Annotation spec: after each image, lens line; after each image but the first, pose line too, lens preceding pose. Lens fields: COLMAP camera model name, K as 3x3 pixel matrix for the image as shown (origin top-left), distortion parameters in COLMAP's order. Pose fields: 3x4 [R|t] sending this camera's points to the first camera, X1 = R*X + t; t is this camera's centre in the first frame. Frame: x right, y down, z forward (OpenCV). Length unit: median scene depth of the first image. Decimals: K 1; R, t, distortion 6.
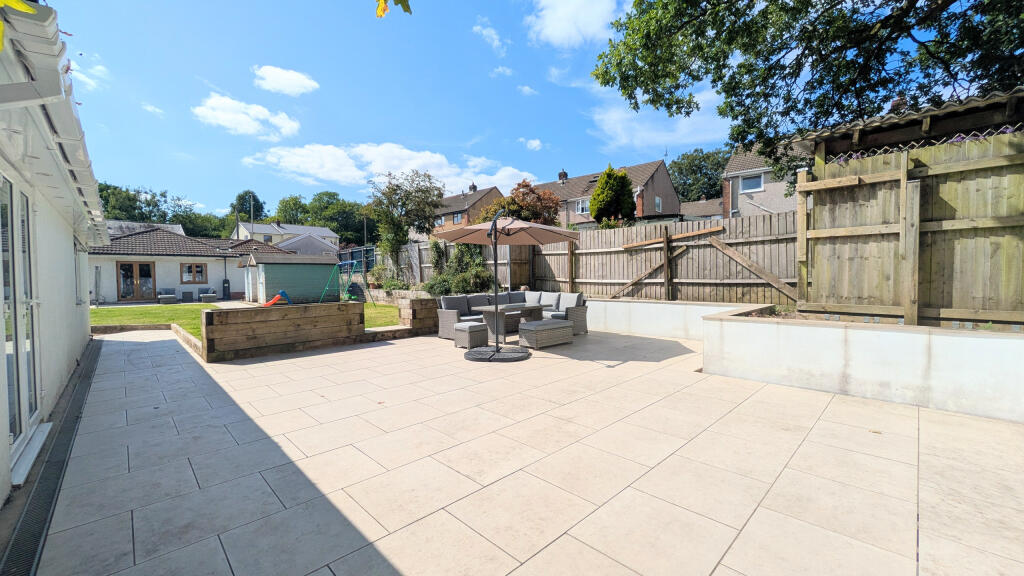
lens RADIAL K [[400.3, 0, 512.3], [0, 400.3, 288.1], [0, 0, 1]] dist [-0.001329, 0.000272]
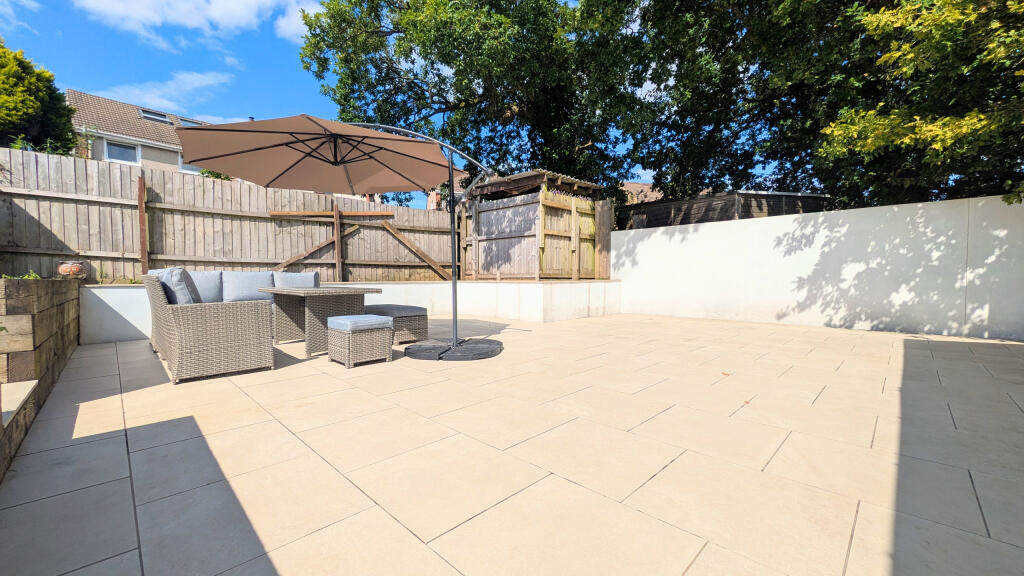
lens RADIAL K [[400.3, 0, 509.3], [0, 400.3, 288.4], [0, 0, 1]] dist [-0.001329, 0.000272]
pose [[-0.010938, -0.015797, 0.999815, -0.504348], [0.030726, 0.999398, 0.016127, 0.038943], [-0.999468, 0.030897, -0.010446, 0.644711]]
